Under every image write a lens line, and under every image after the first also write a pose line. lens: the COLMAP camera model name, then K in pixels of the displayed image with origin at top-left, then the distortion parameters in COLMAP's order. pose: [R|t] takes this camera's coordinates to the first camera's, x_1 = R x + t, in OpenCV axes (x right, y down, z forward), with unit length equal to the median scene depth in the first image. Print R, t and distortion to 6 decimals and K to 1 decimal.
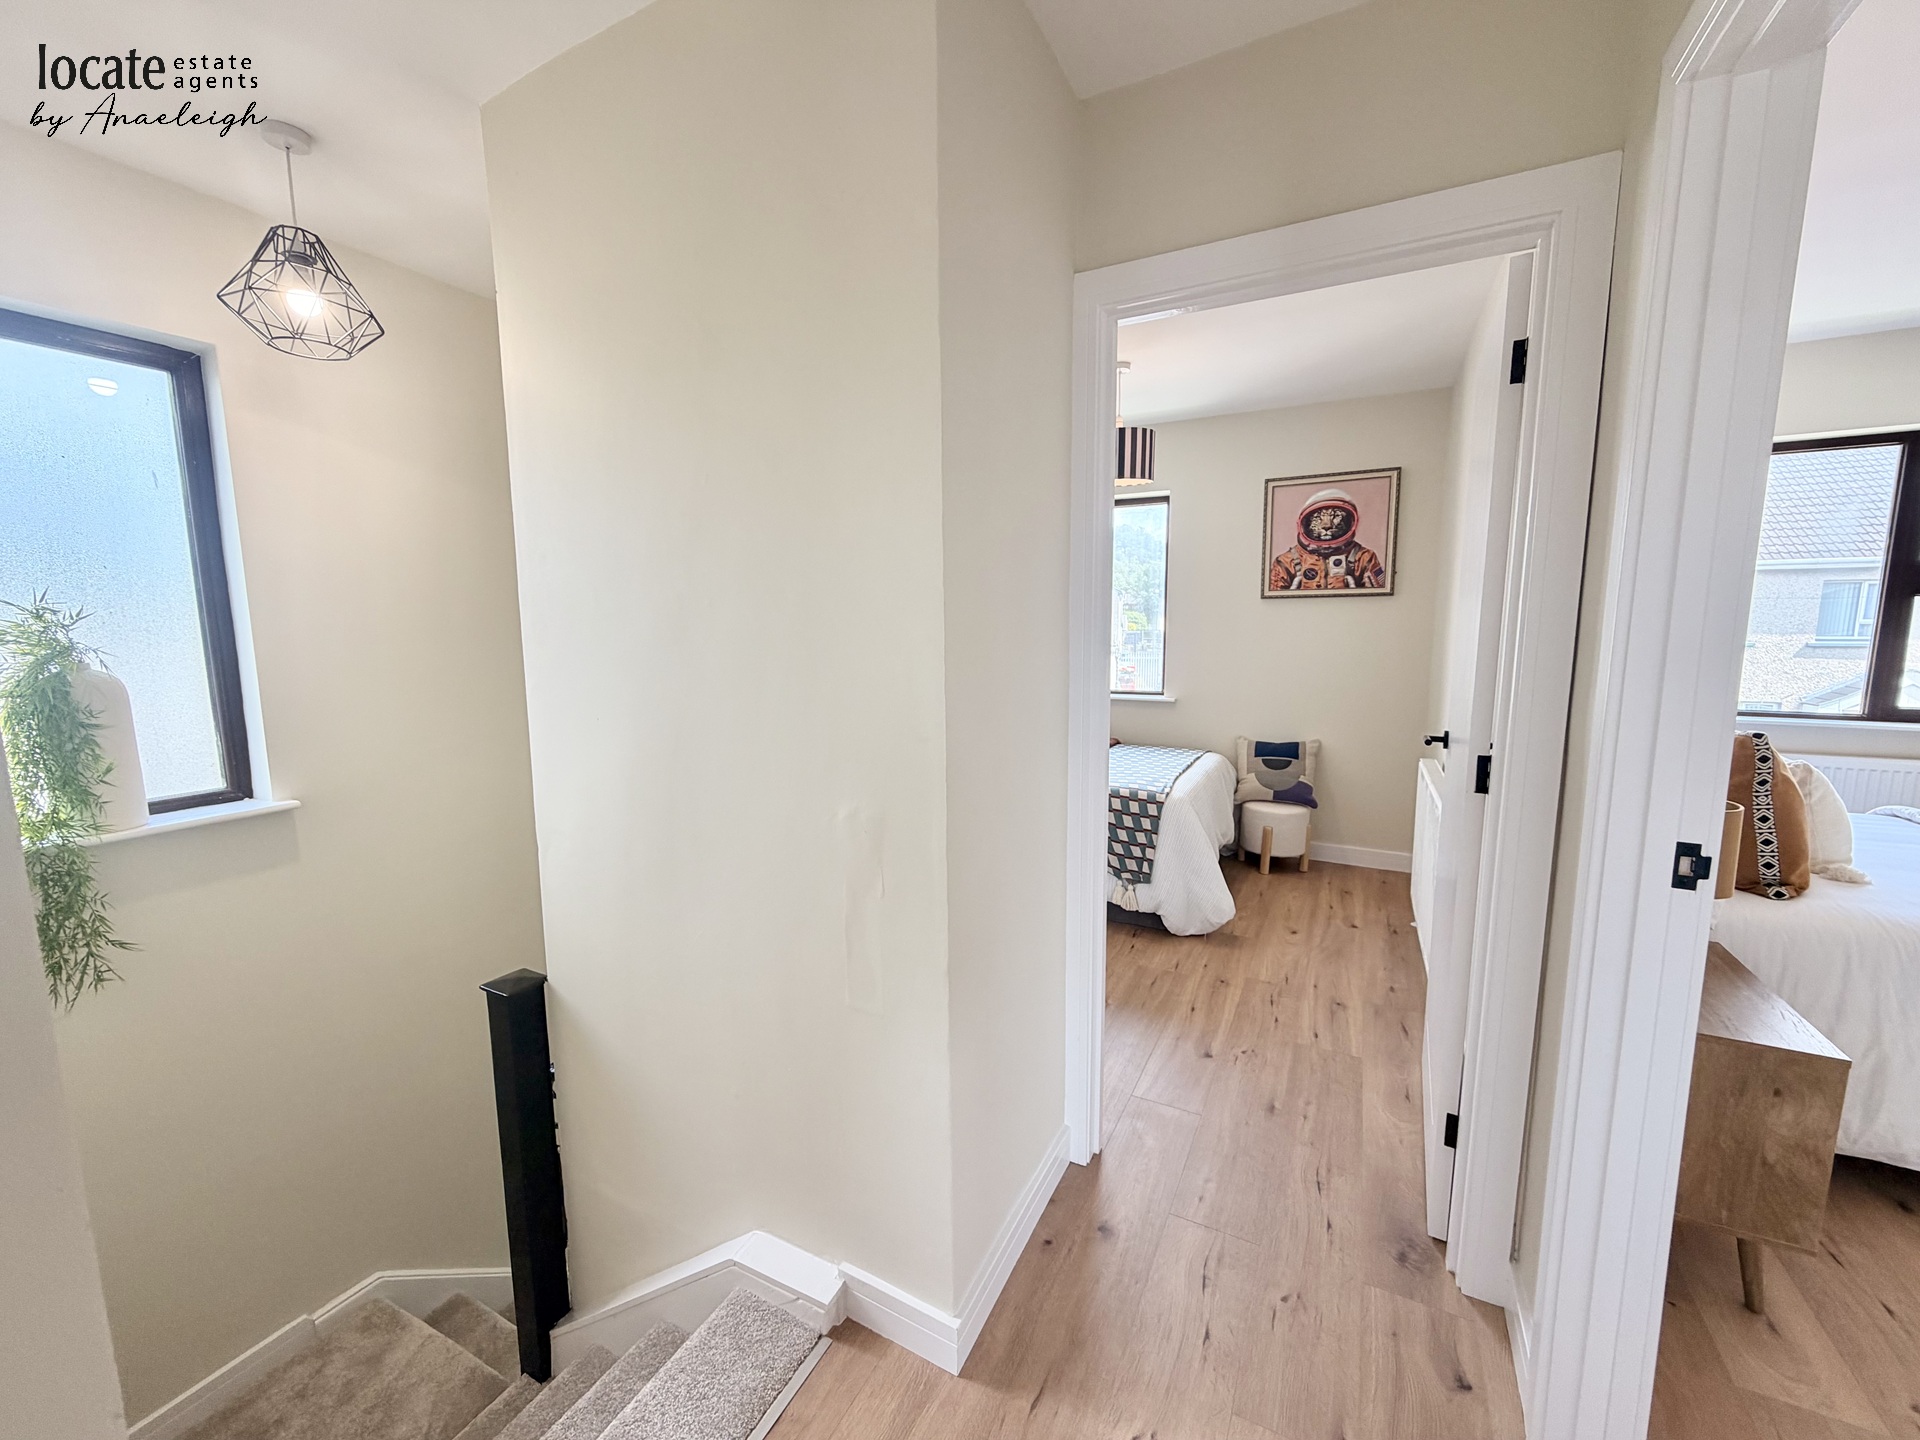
lens RADIAL K [[763.5, 0, 954.2], [0, 763.5, 725.6], [0, 0, 1]] dist [-0.002591, 0.000901]
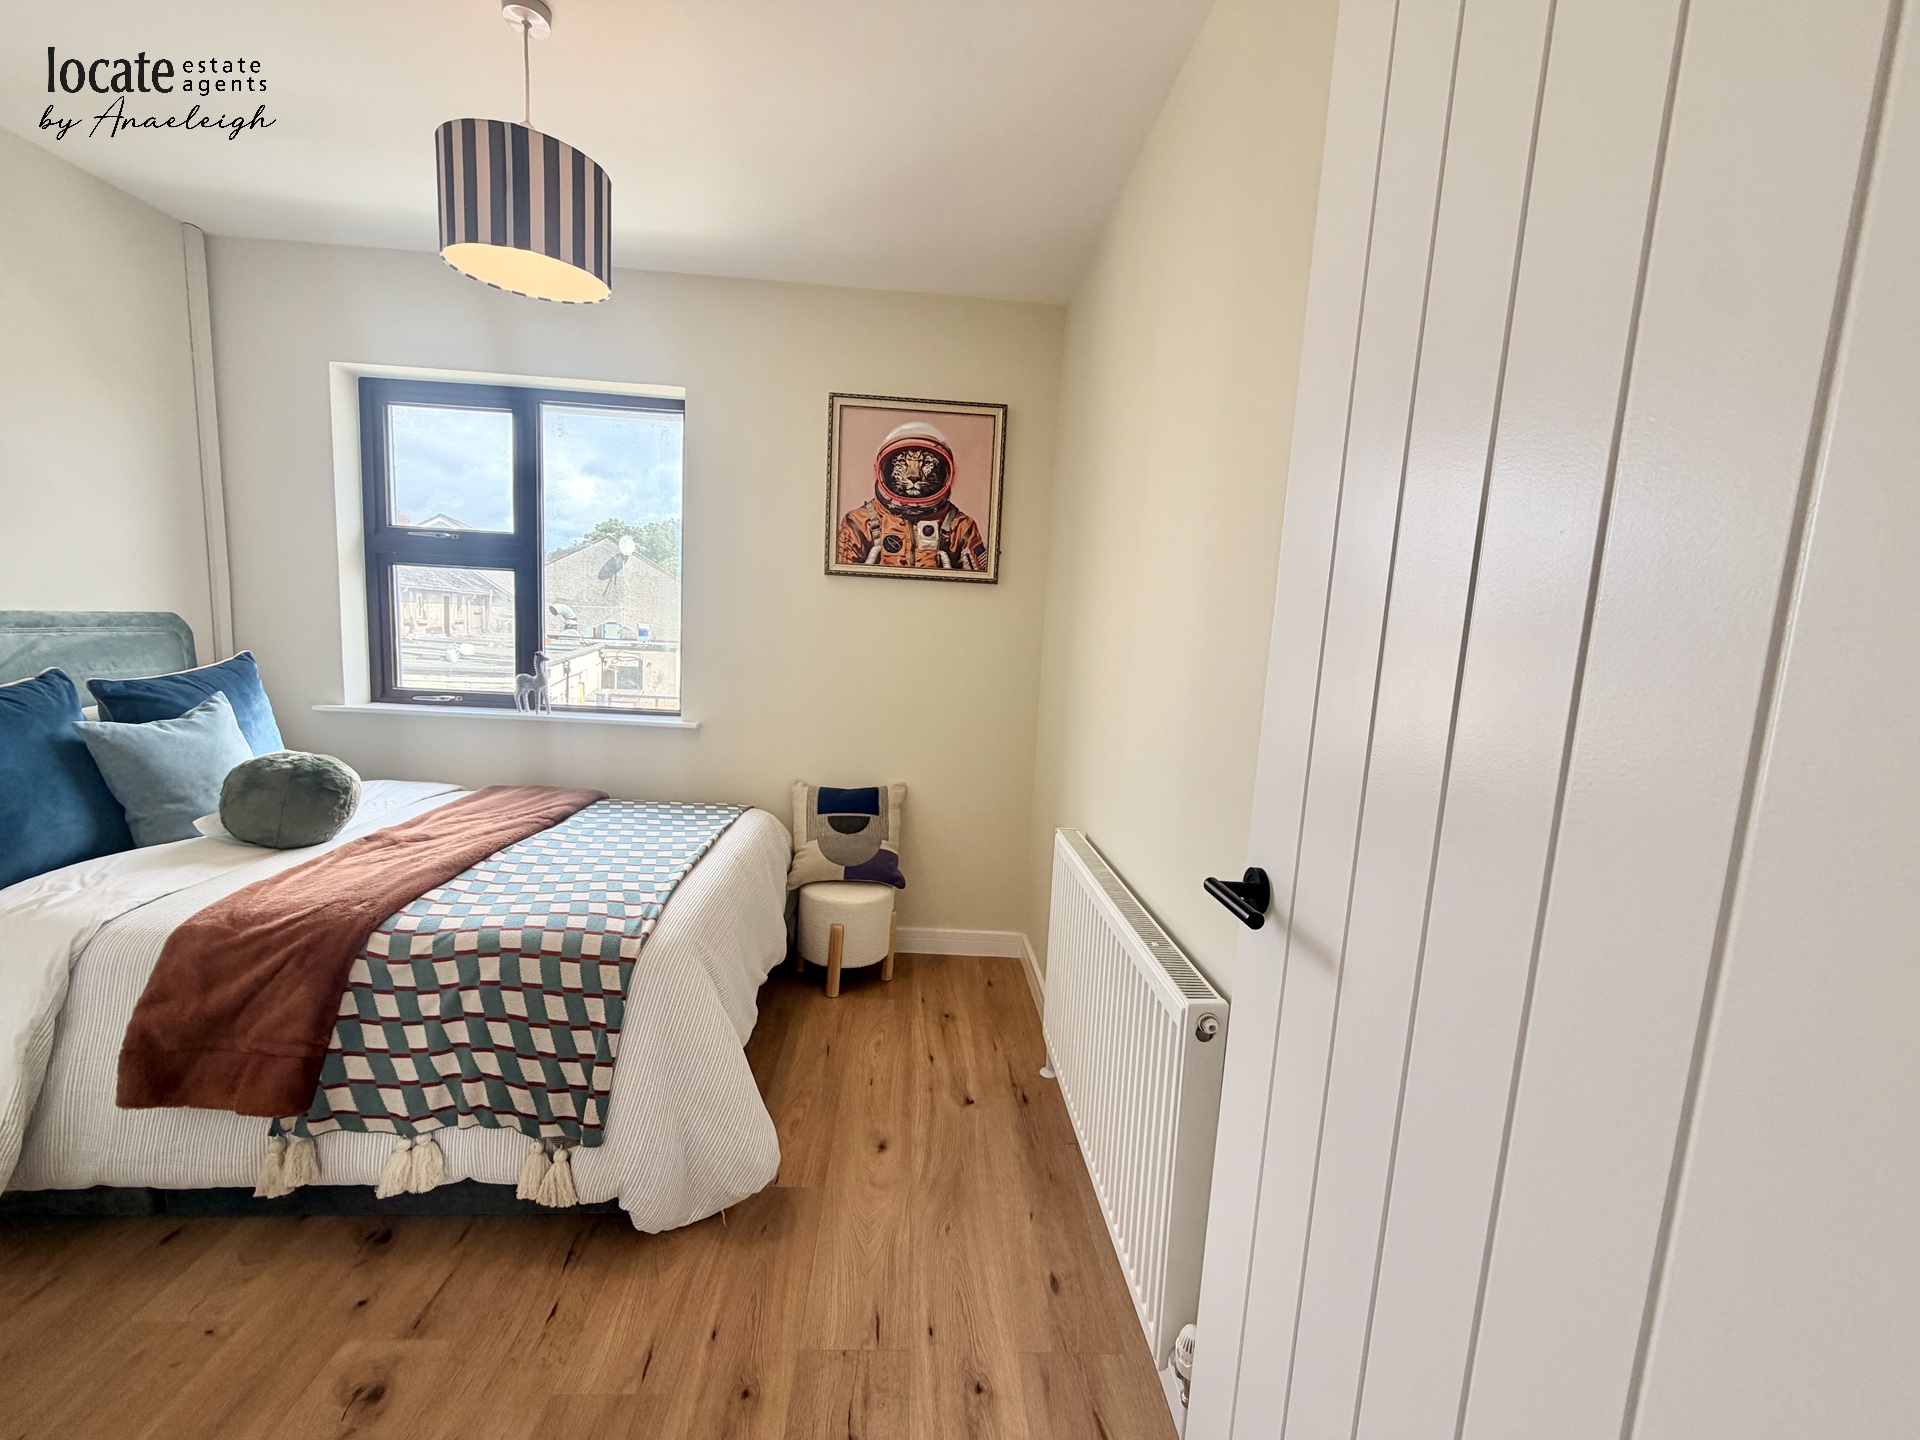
lens RADIAL K [[763.5, 0, 954.2], [0, 763.5, 725.6], [0, 0, 1]] dist [-0.002591, 0.000901]
pose [[0.854809, -0.007373, 0.518890, 0.162864], [0.006577, 0.999973, 0.003373, -0.038521], [-0.518901, 0.000529, 0.854834, 0.399372]]
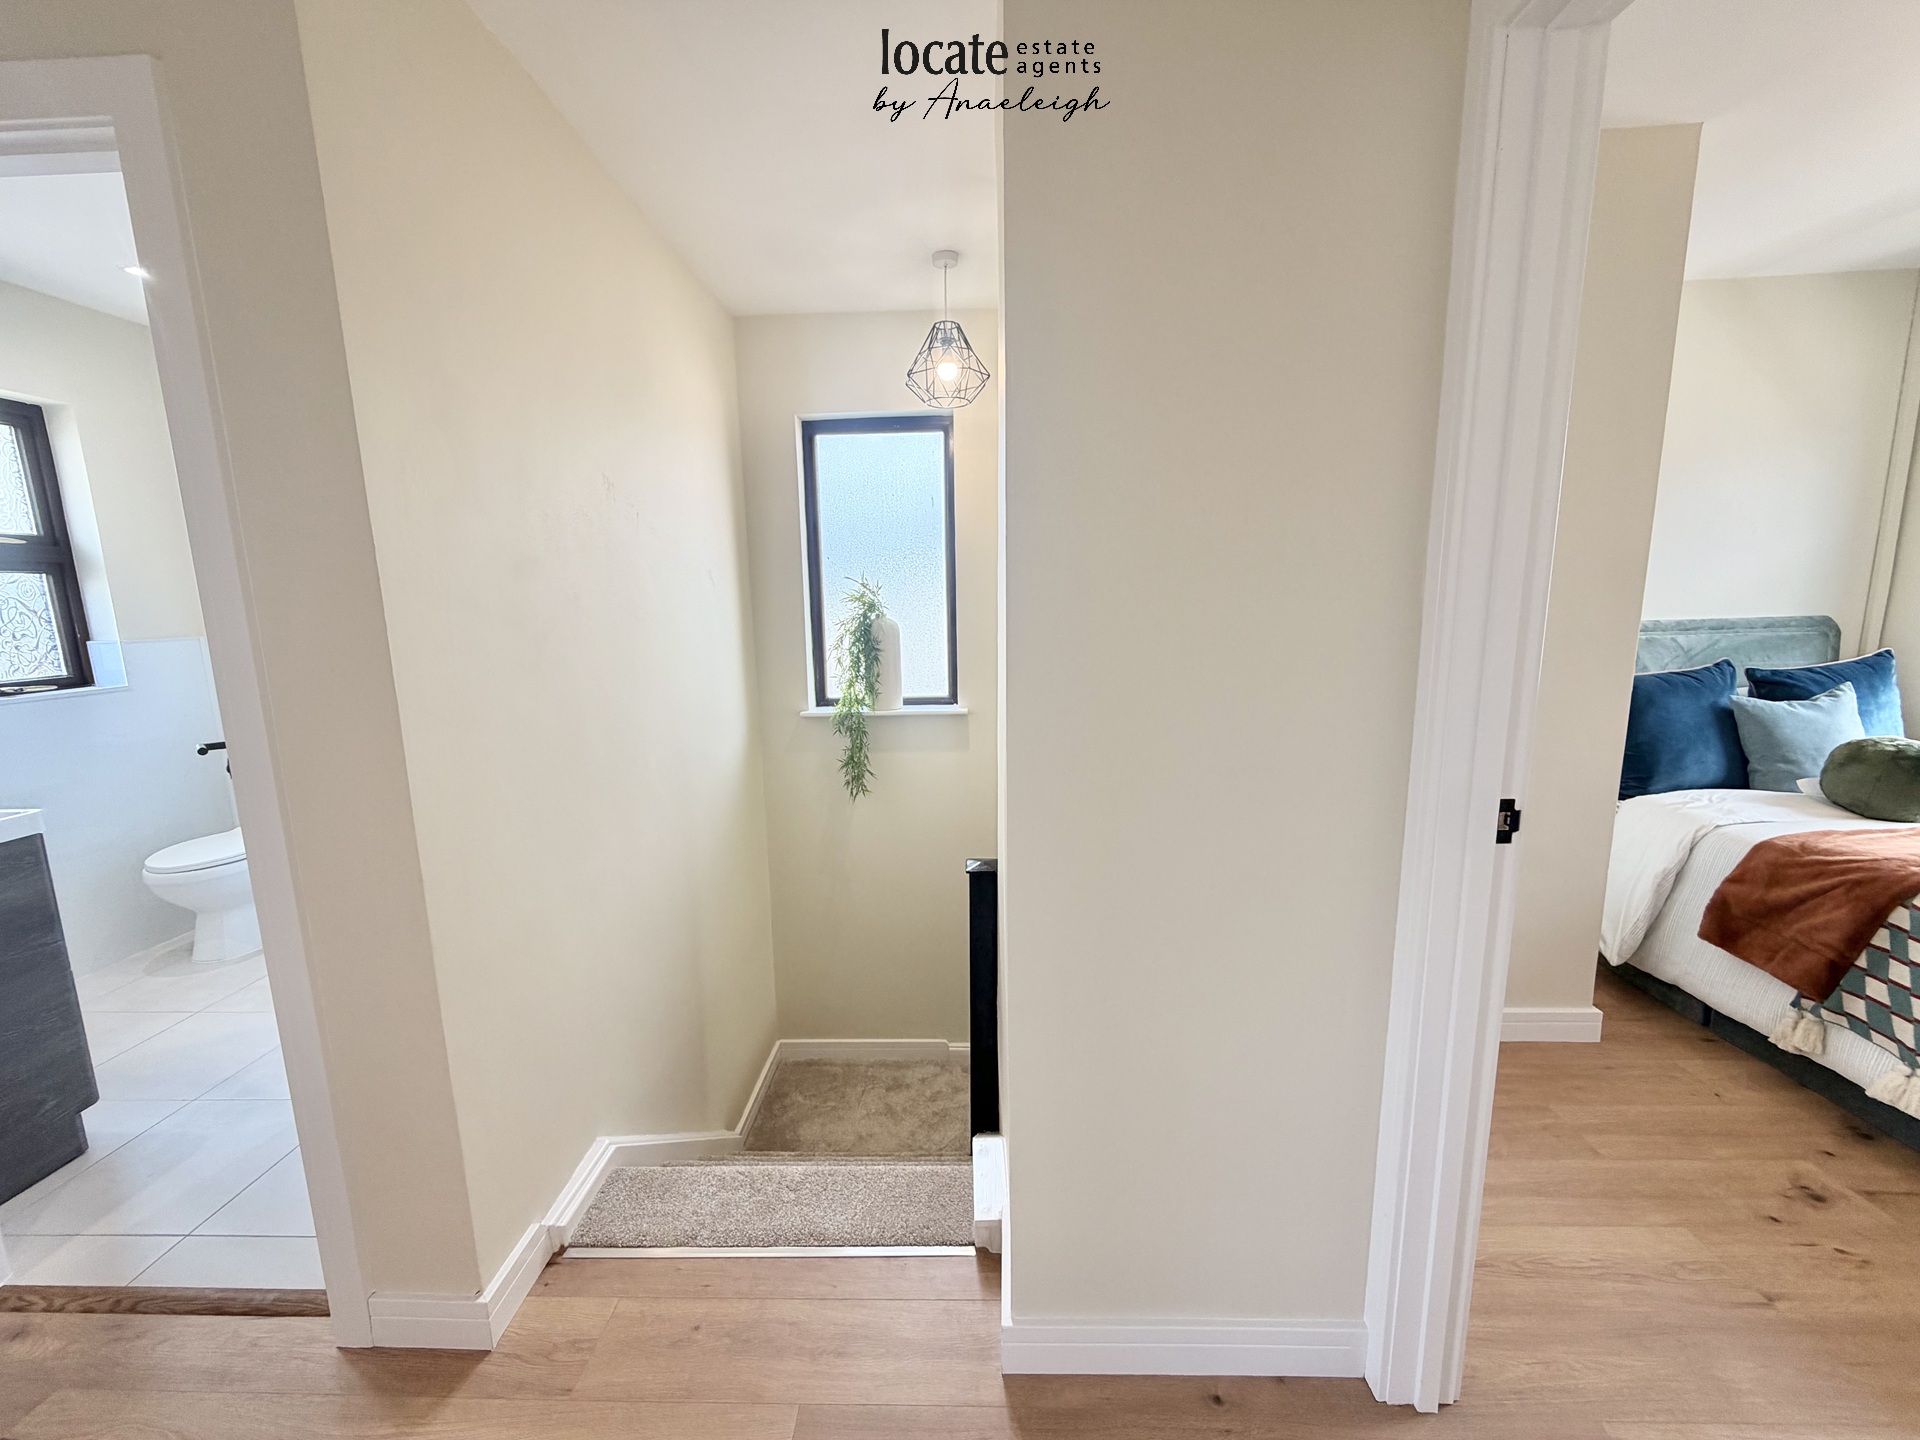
lens RADIAL K [[763.5, 0, 954.2], [0, 763.5, 725.6], [0, 0, 1]] dist [-0.002591, 0.000901]
pose [[0.441104, 0.152274, -0.884443, 0.242435], [-0.105731, 0.987455, 0.117278, -0.023227], [0.891206, 0.041781, 0.451670, 0.161537]]
